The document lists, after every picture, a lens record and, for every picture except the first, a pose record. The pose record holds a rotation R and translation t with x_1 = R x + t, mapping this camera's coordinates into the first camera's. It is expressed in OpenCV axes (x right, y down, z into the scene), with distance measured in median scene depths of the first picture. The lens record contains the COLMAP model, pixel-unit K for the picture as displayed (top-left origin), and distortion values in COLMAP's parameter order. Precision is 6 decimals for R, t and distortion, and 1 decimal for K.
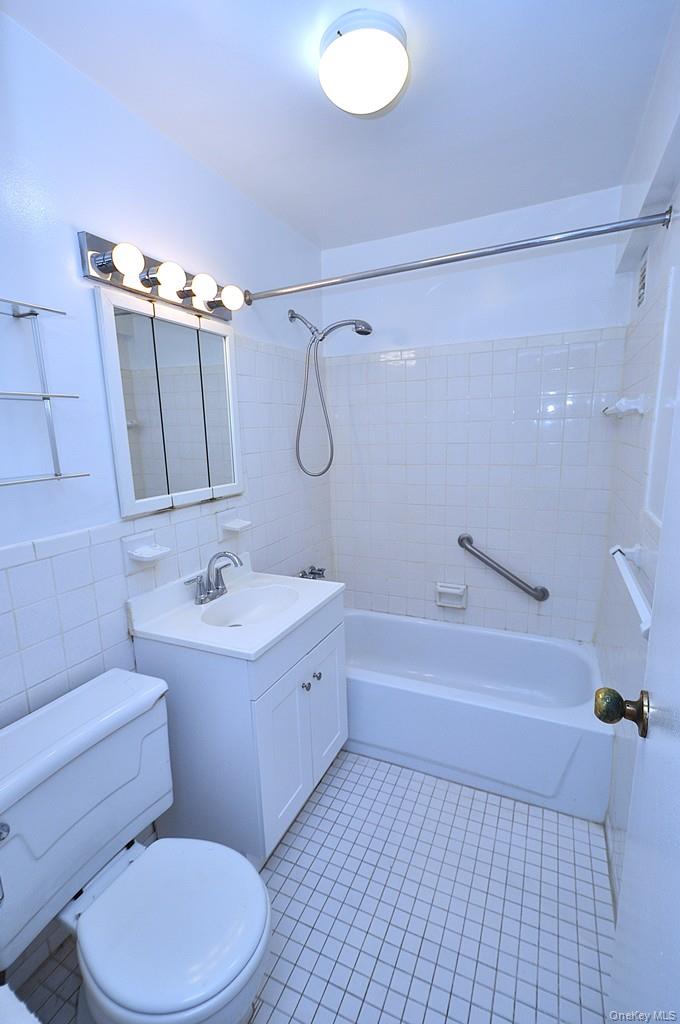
lens RADIAL K [[452.1, 0, 360.0], [0, 452.1, 510.2], [0, 0, 1]] dist [0.013129, -0.012341]
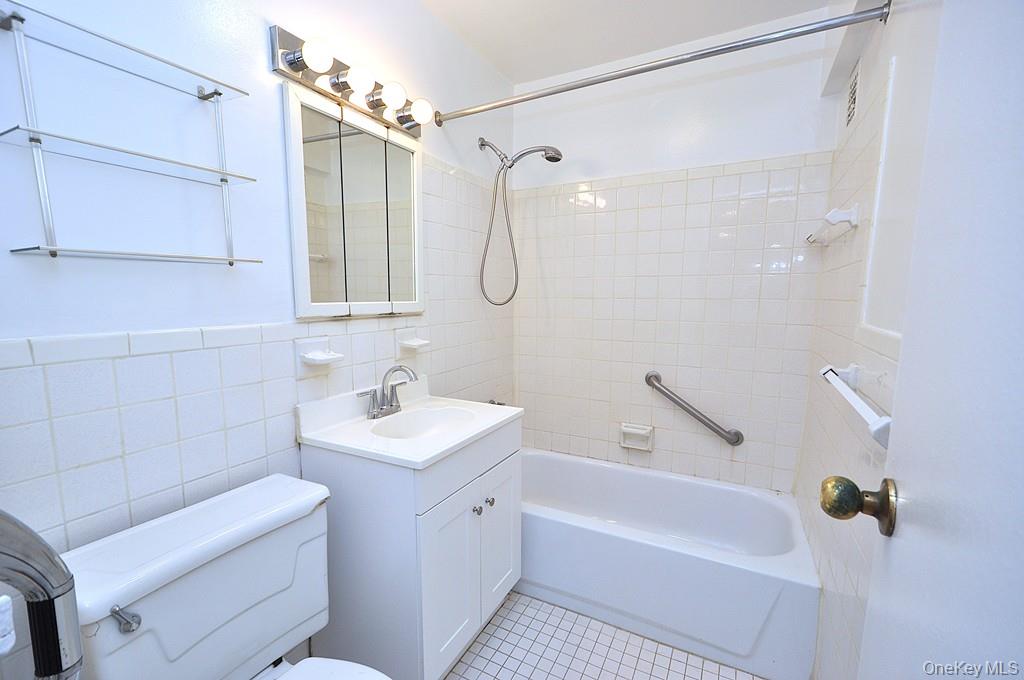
lens RADIAL K [[447.4, 0, 516.3], [0, 447.4, 345.8], [0, 0, 1]] dist [0.008954, -0.008500]
pose [[0.997203, 0.036426, -0.065262, 0.007666], [-0.039907, 0.997805, -0.052840, 0.085337], [0.063194, 0.055297, 0.996468, 0.060499]]
